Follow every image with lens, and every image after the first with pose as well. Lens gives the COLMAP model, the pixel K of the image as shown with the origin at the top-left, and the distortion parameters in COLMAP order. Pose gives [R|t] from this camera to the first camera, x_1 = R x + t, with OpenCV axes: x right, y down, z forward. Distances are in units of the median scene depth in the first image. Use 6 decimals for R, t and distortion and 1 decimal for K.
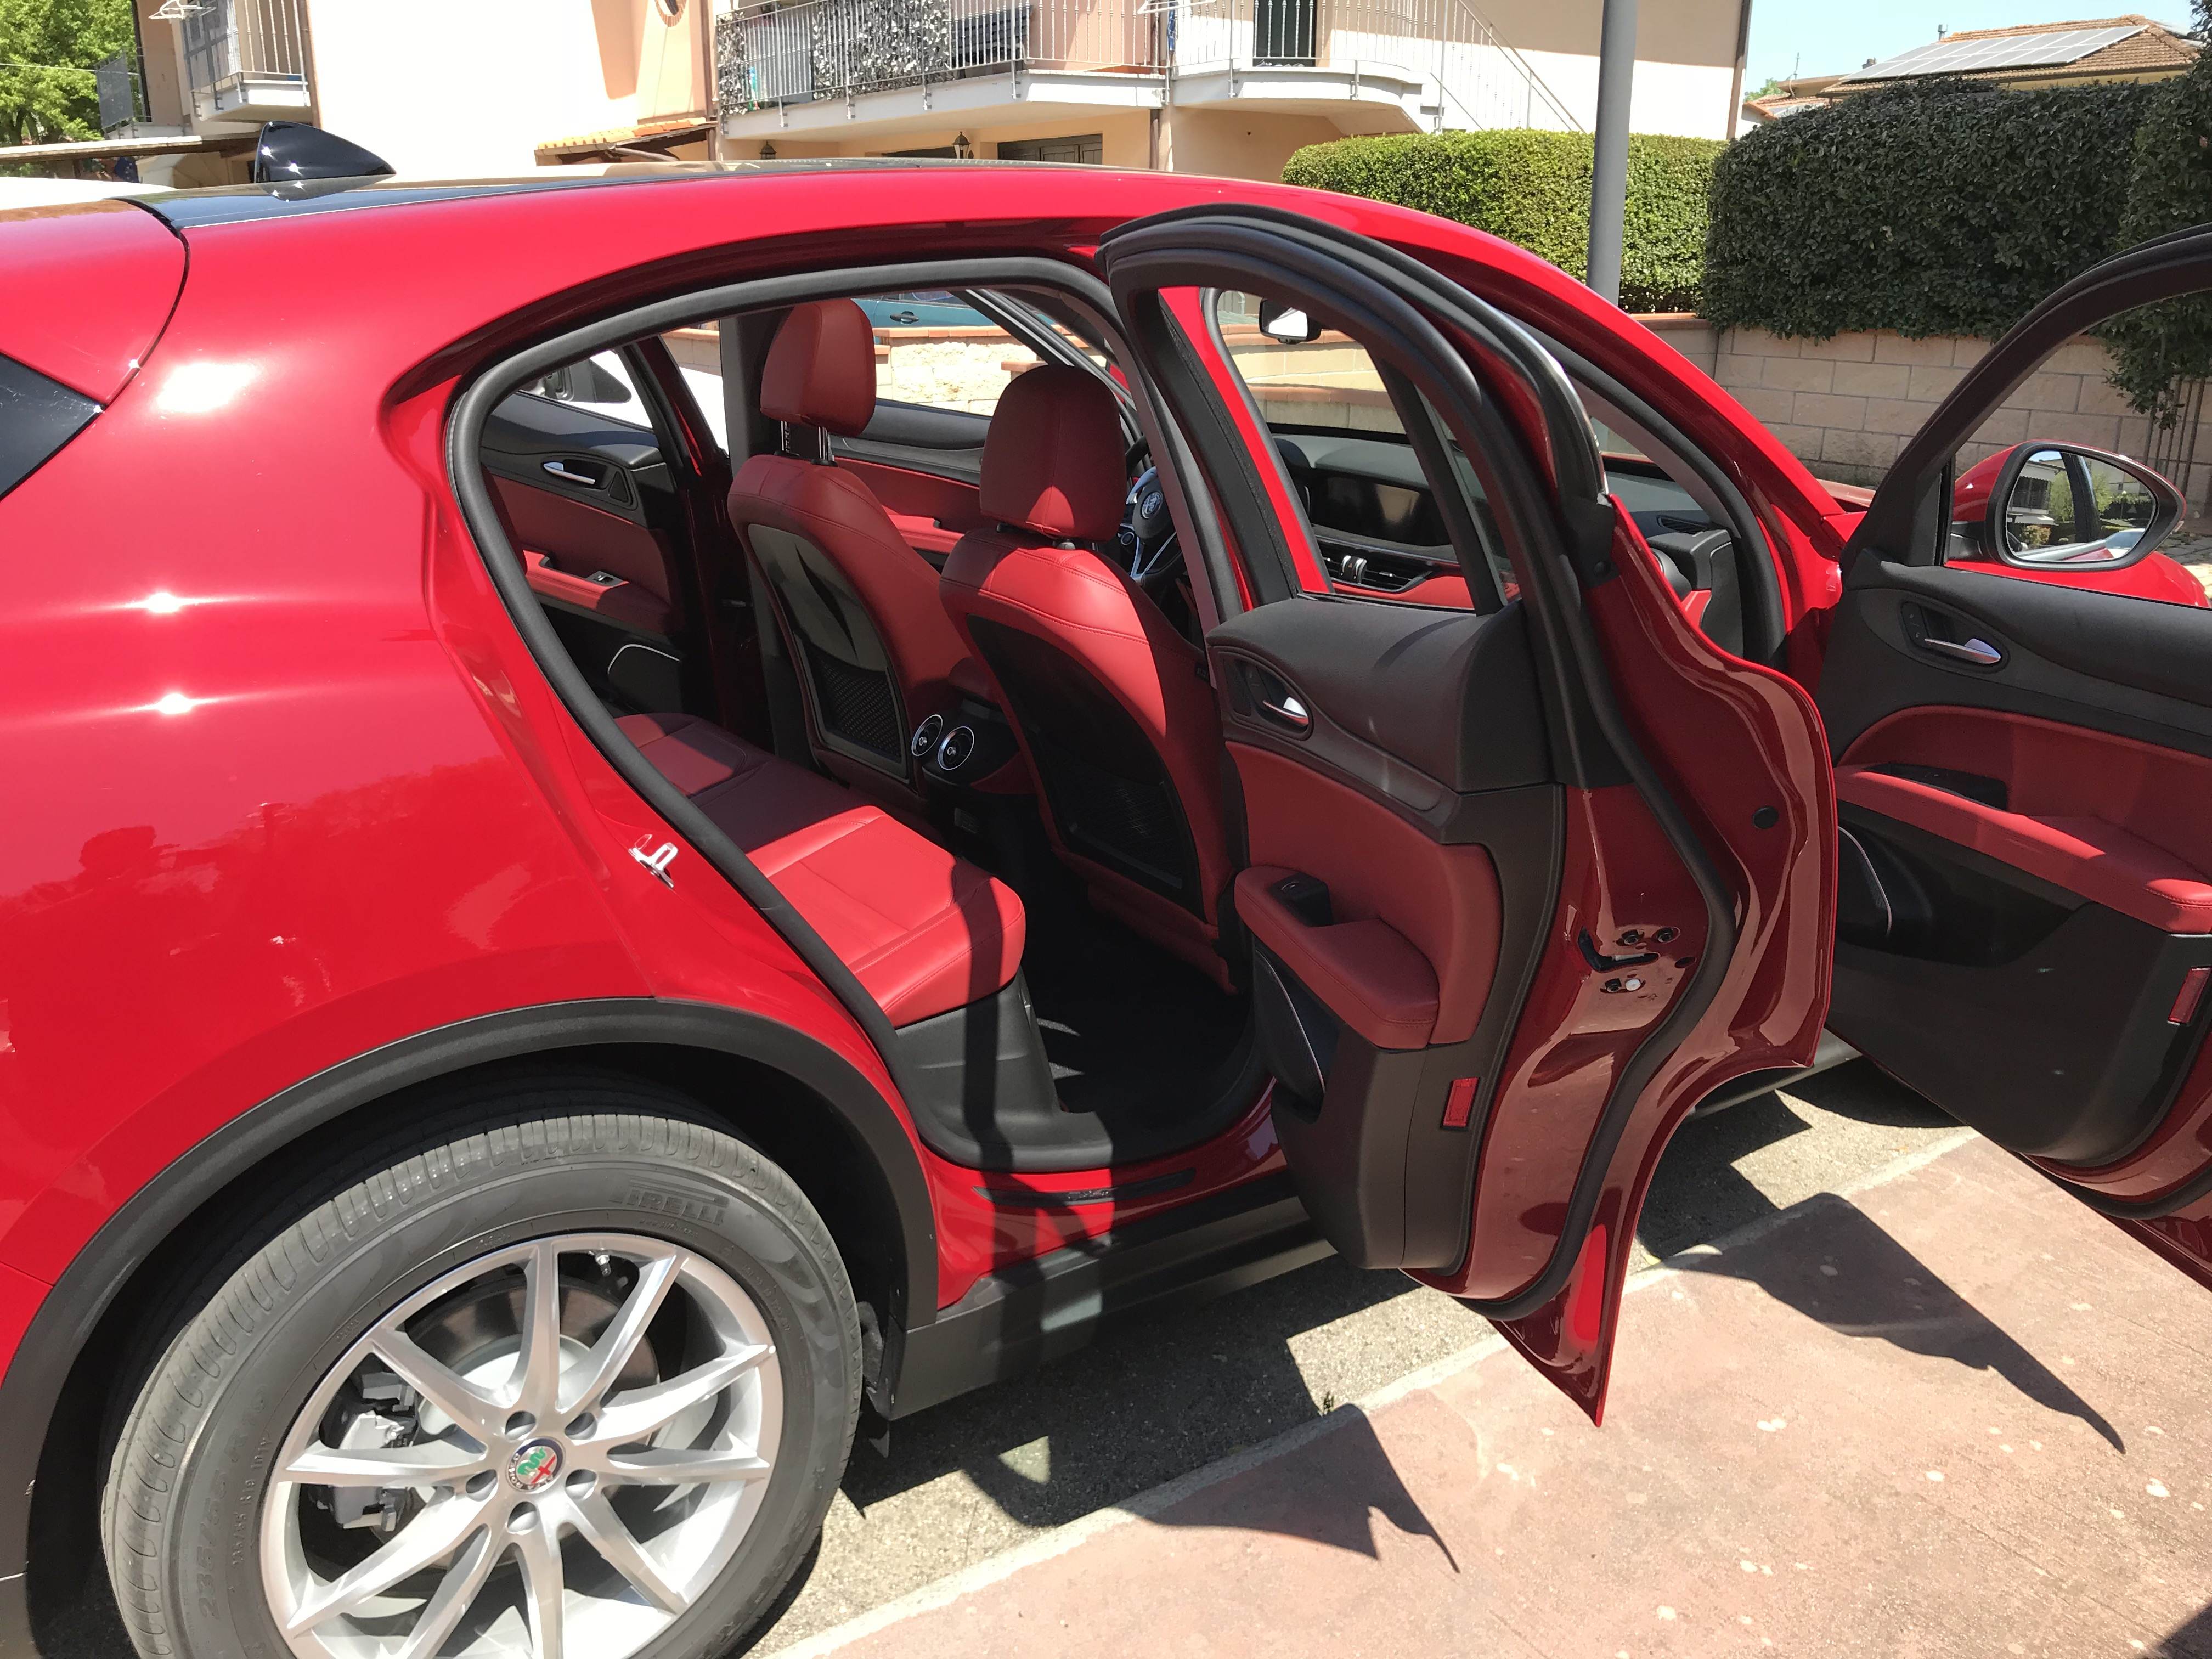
lens RADIAL K [[1819.3, 0, 1108.1], [0, 1819.3, 837.8], [0, 0, 1]] dist [0.031524, -0.031460]
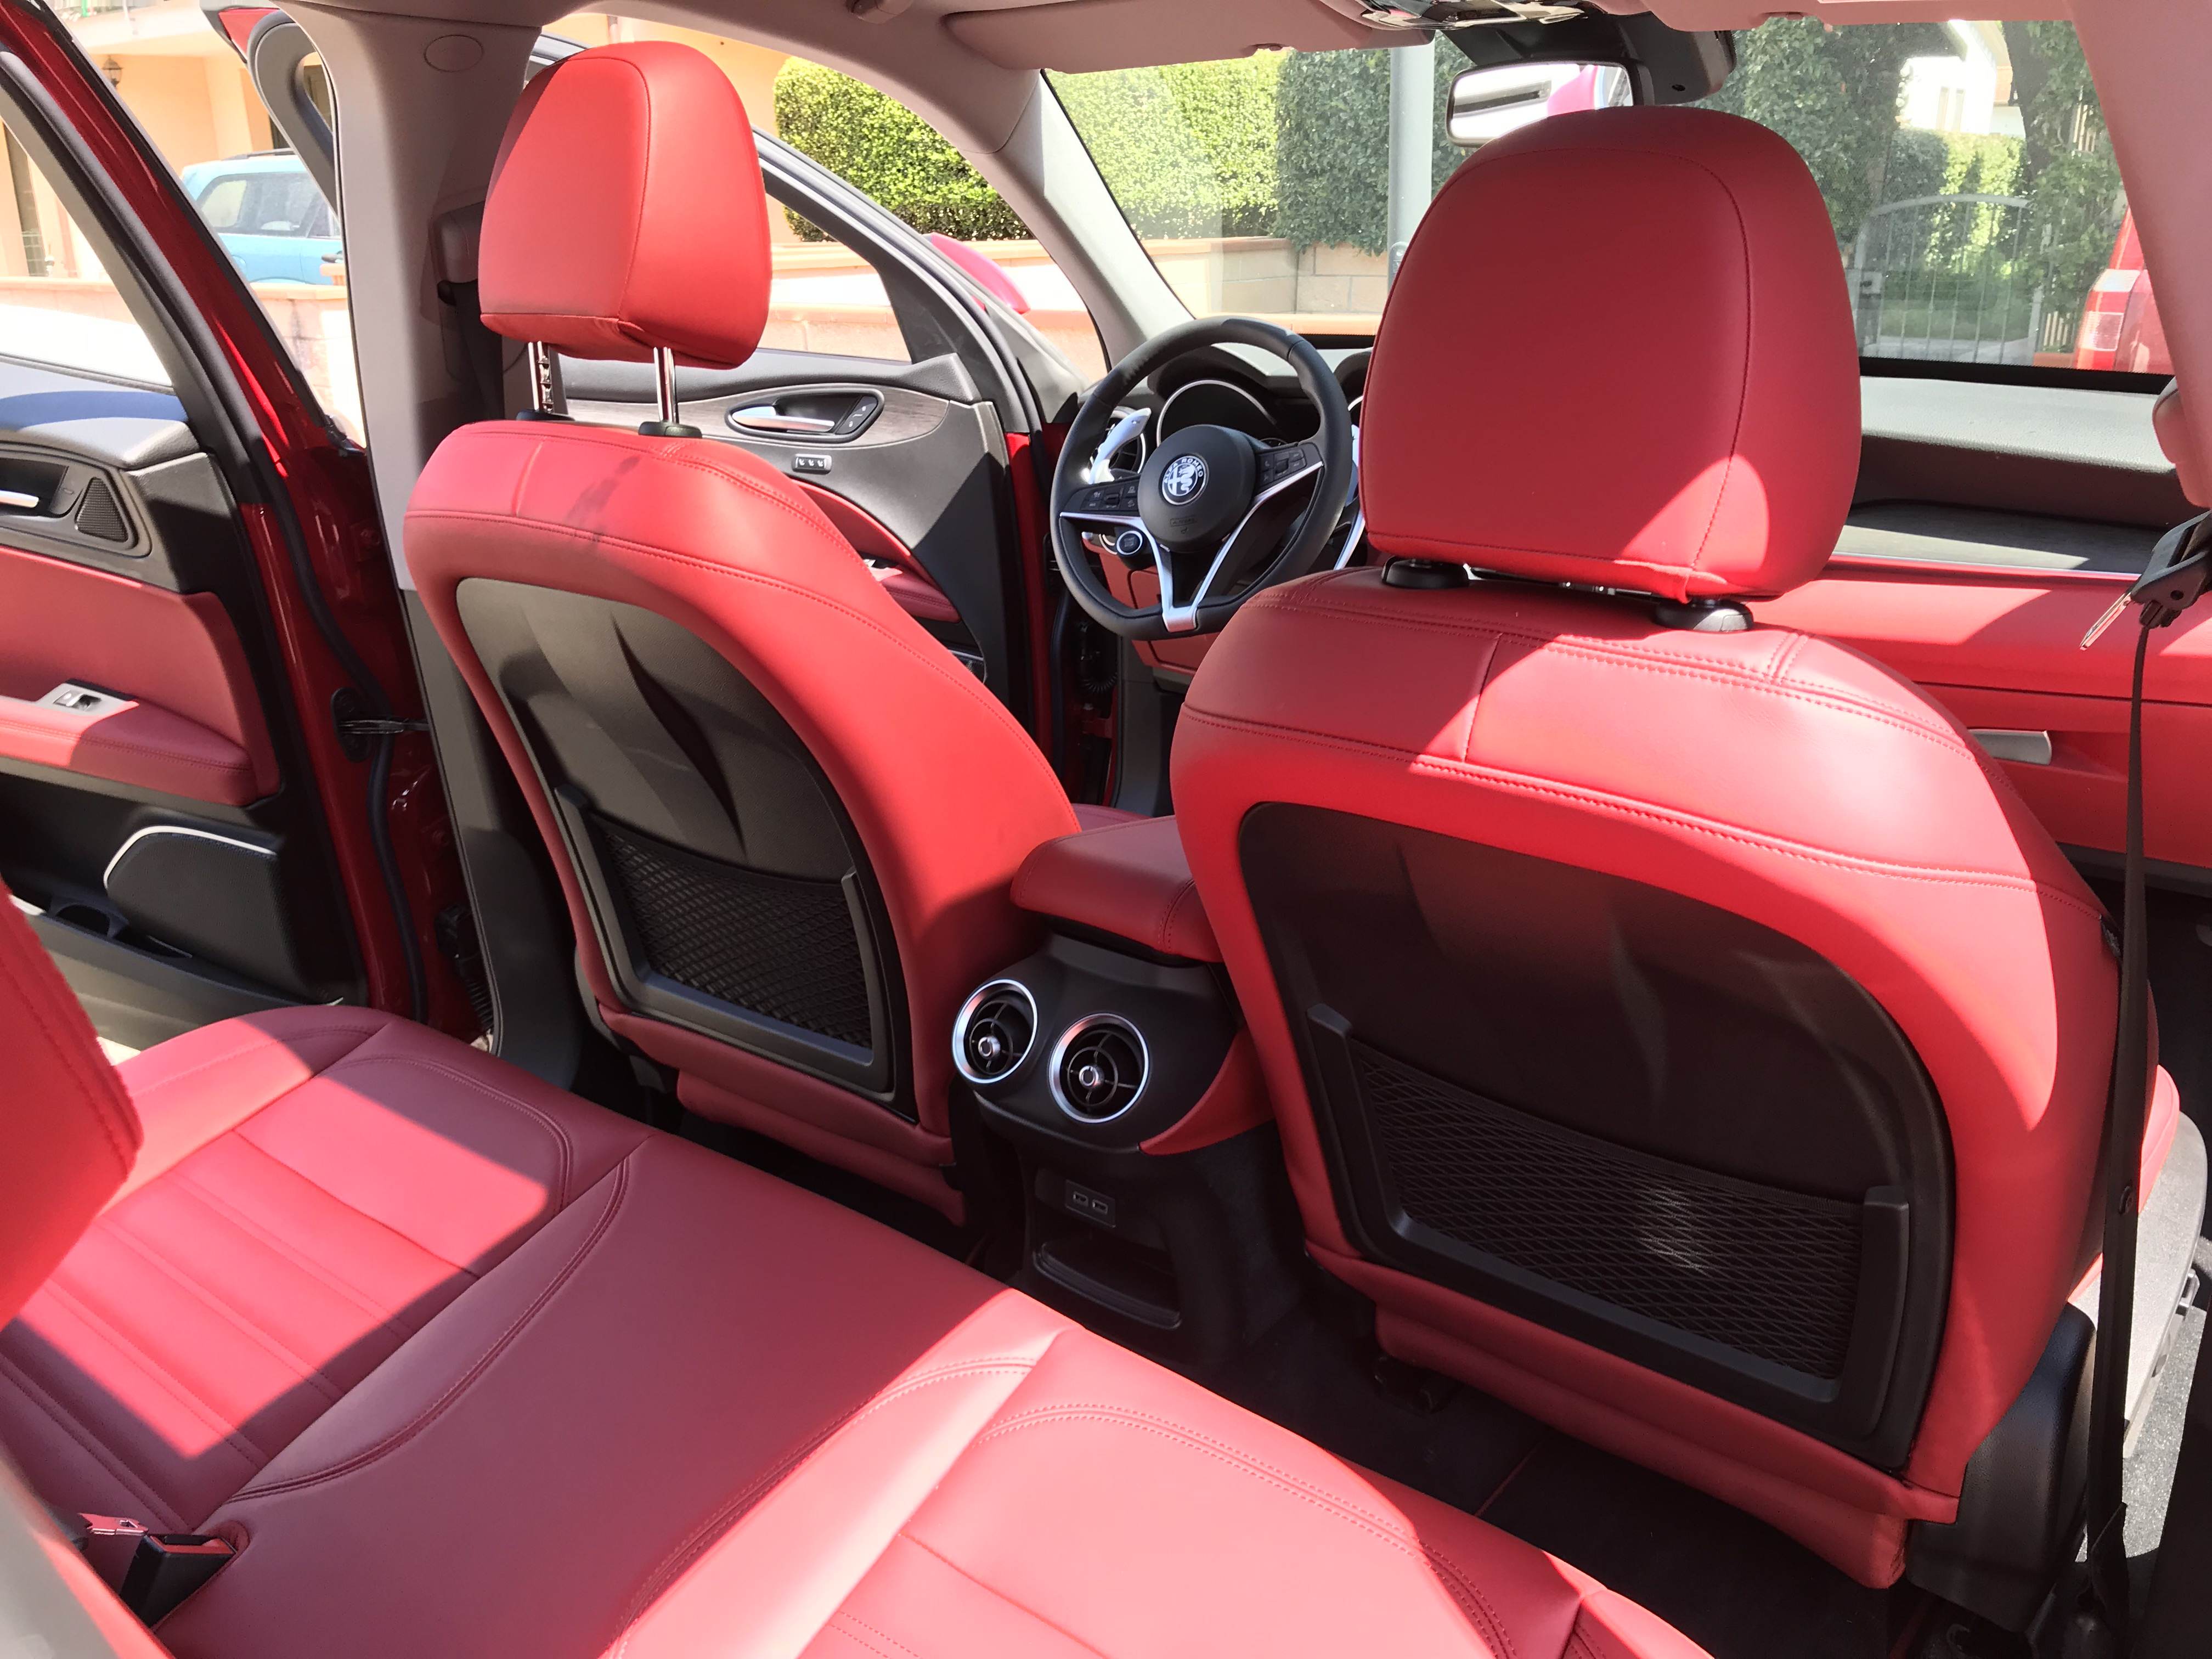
lens RADIAL K [[1819.3, 0, 1105.1], [0, 1819.3, 817.1], [0, 0, 1]] dist [0.031524, -0.031460]
pose [[0.953266, -0.111436, 0.280830, -0.161345], [0.107624, 0.993768, 0.029012, -0.098813], [-0.282313, 0.002568, 0.959319, 0.472068]]
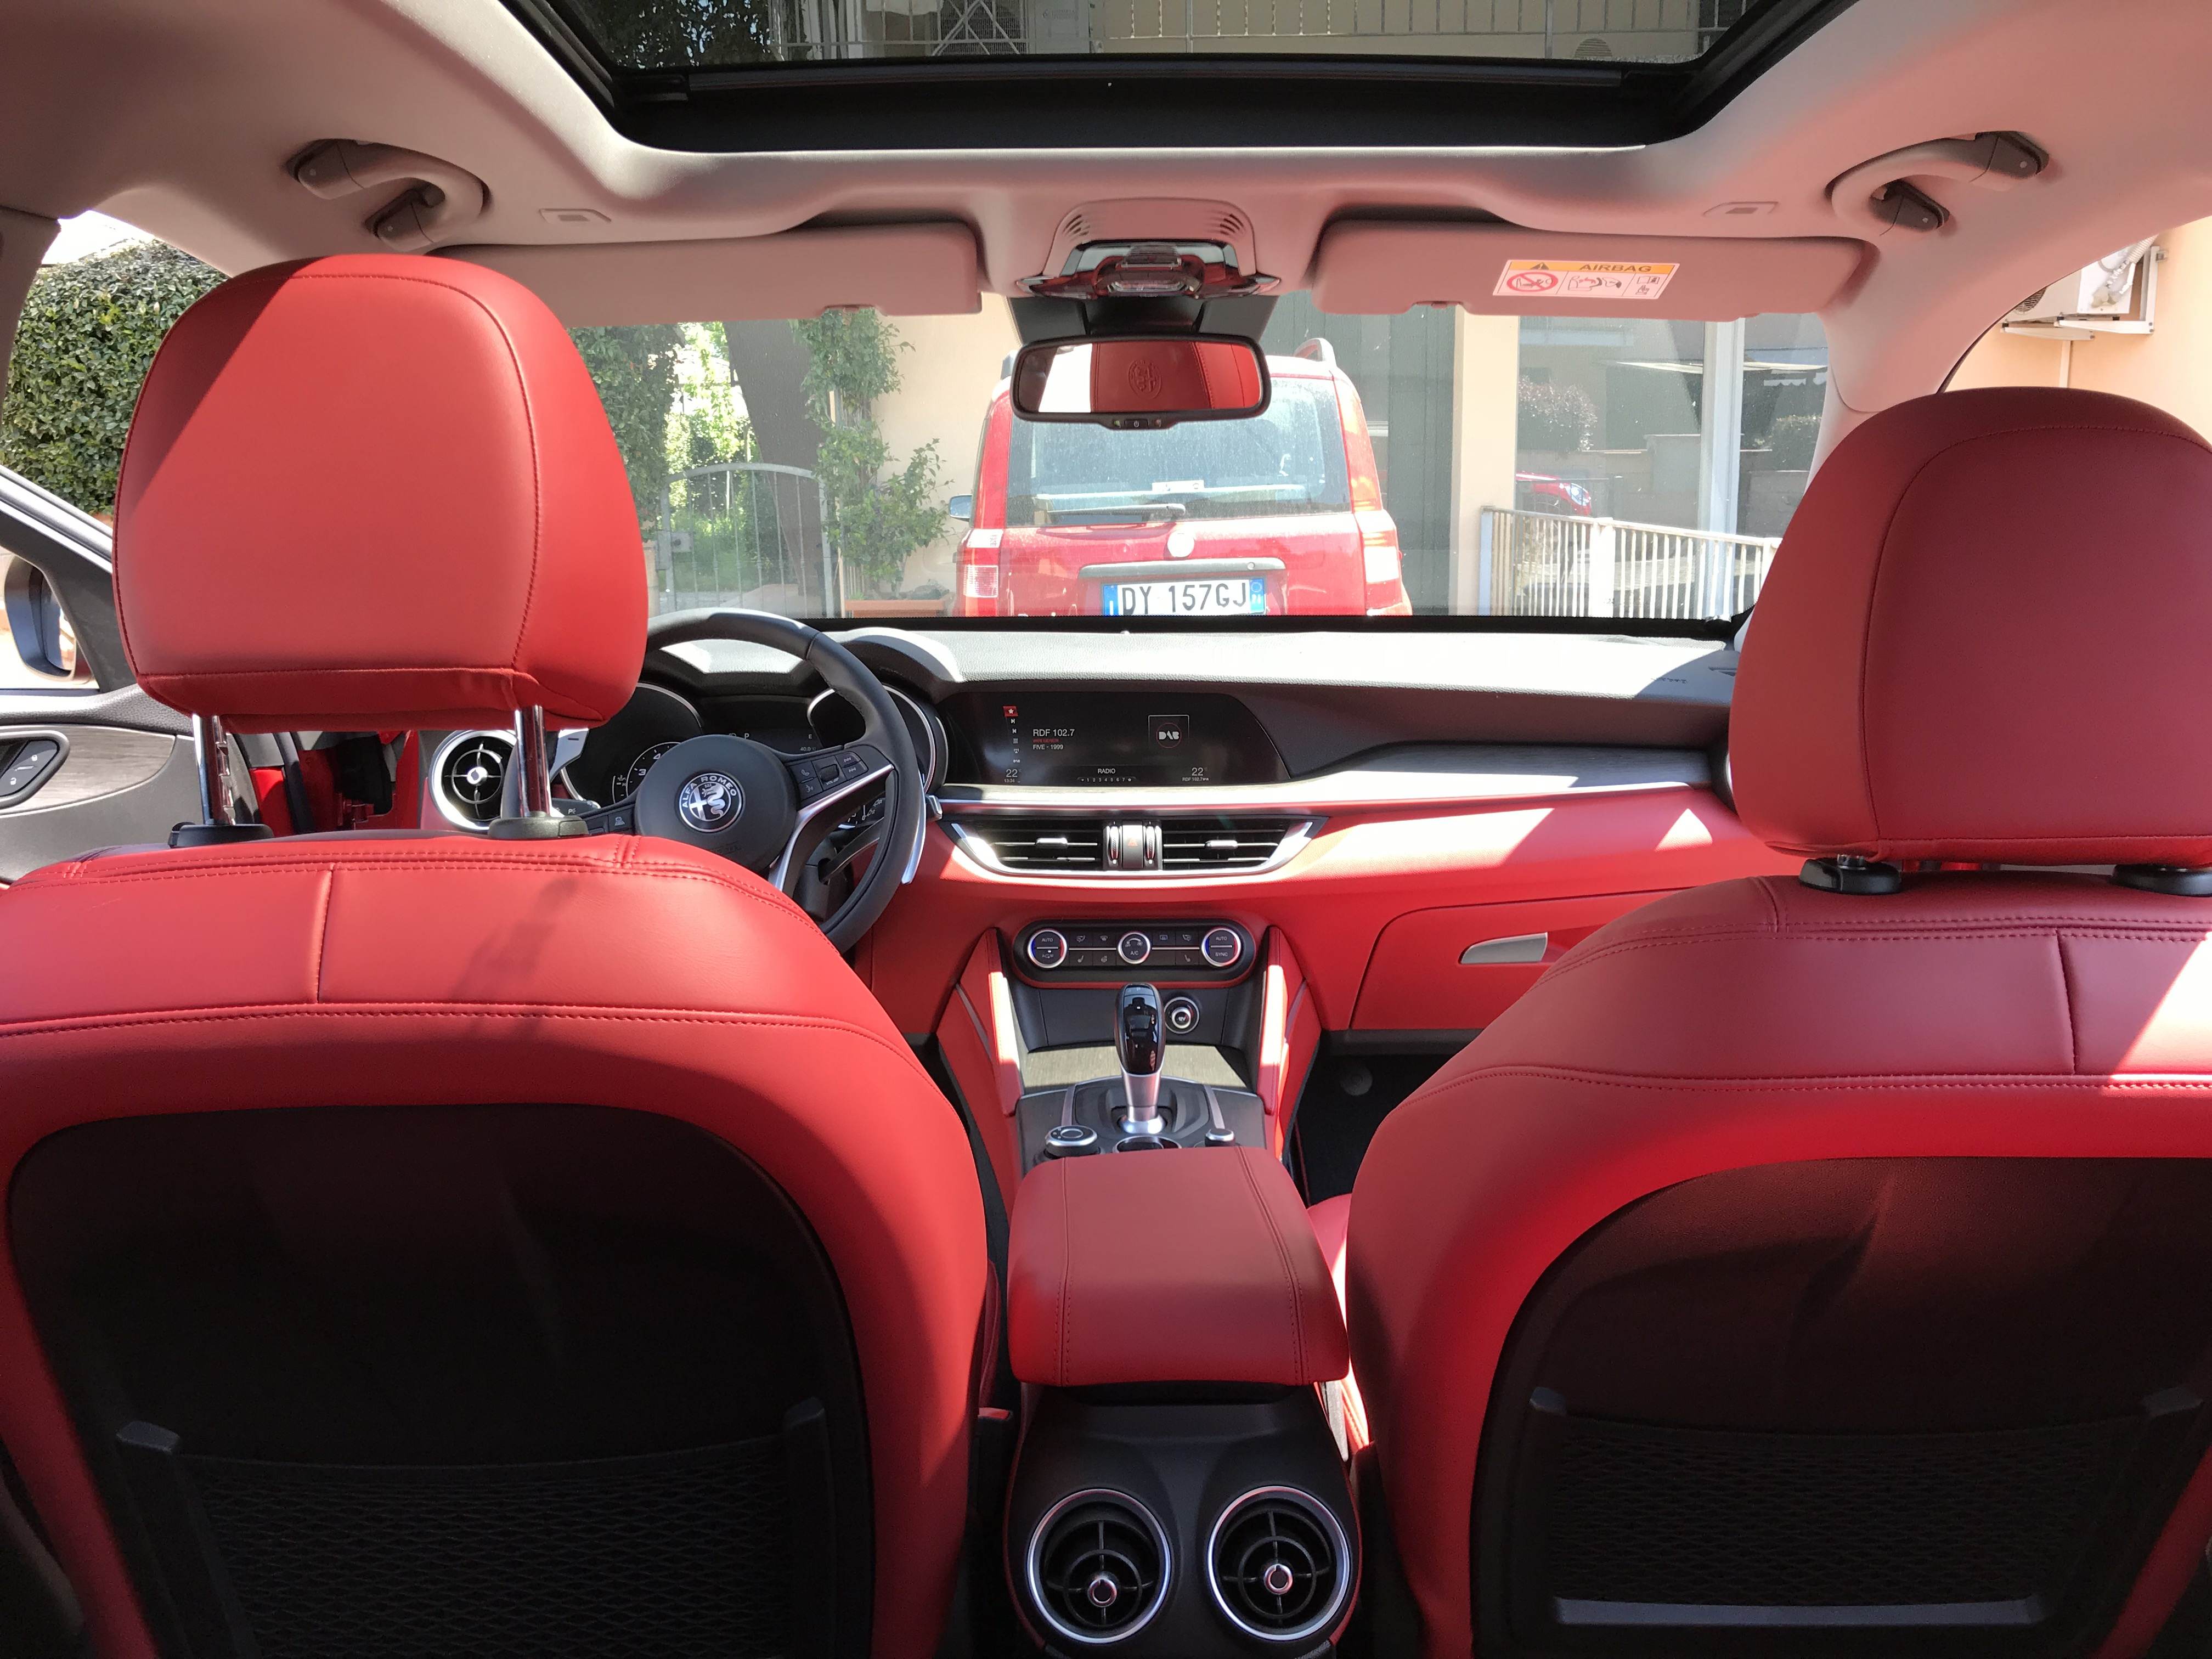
lens RADIAL K [[1819.3, 0, 1120.7], [0, 1819.3, 816.2], [0, 0, 1]] dist [0.031524, -0.031460]
pose [[0.541421, -0.177890, 0.821717, -0.285390], [0.272831, 0.961642, 0.028416, -0.161380], [-0.795253, 0.208804, 0.569187, 0.649822]]
